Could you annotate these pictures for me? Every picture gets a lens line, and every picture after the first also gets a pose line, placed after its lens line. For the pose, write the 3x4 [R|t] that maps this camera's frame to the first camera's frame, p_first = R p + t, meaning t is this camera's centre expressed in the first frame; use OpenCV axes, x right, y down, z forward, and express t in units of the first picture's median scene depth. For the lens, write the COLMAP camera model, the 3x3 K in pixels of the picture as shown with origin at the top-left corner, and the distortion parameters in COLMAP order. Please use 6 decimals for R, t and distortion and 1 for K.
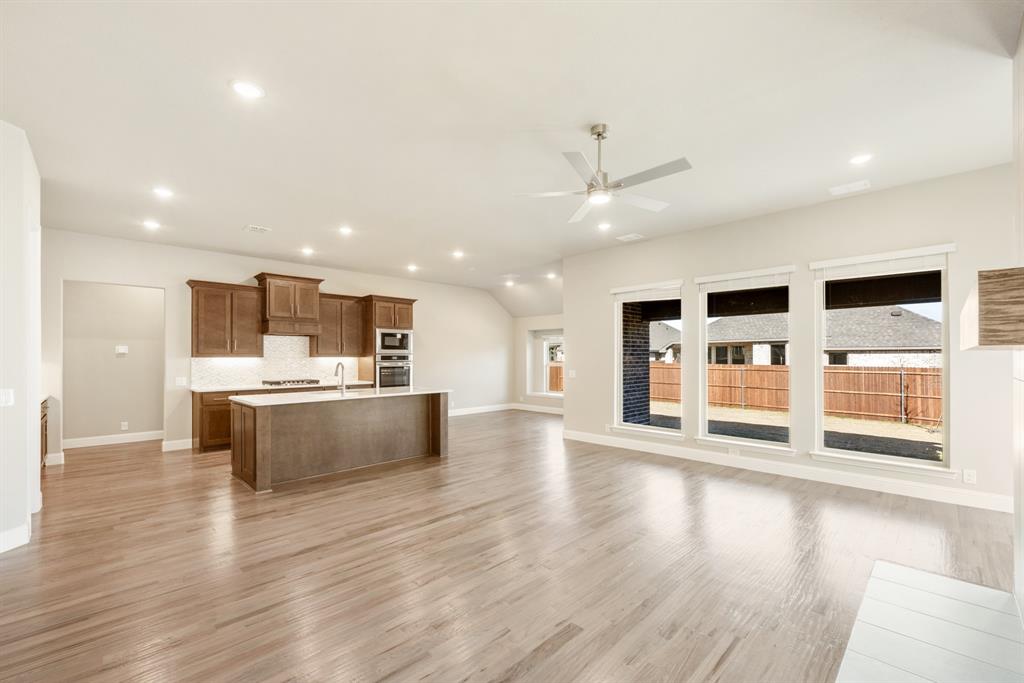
lens RADIAL K [[447.8, 0, 524.3], [0, 447.8, 357.0], [0, 0, 1]] dist [-0.002863, -0.000064]
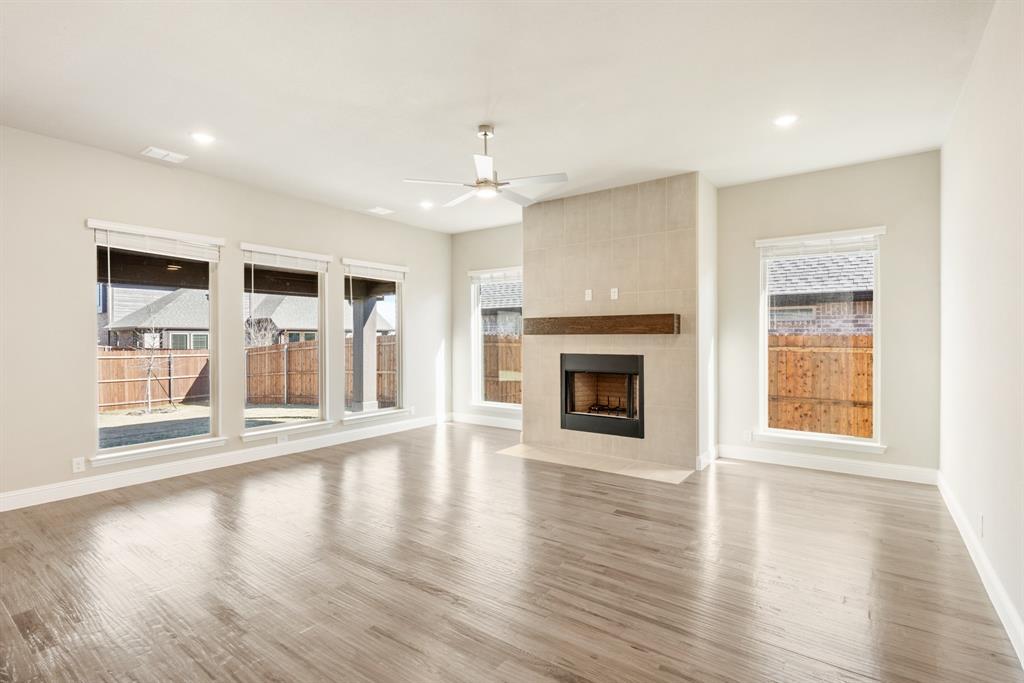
lens RADIAL K [[454.5, 0, 547.2], [0, 454.5, 338.2], [0, 0, 1]] dist [-0.000700, -0.000258]
pose [[-0.179479, 0.002912, 0.983758, -0.539950], [0.004941, 0.999986, -0.002058, 0.004375], [-0.983749, 0.004491, -0.179491, 0.592579]]
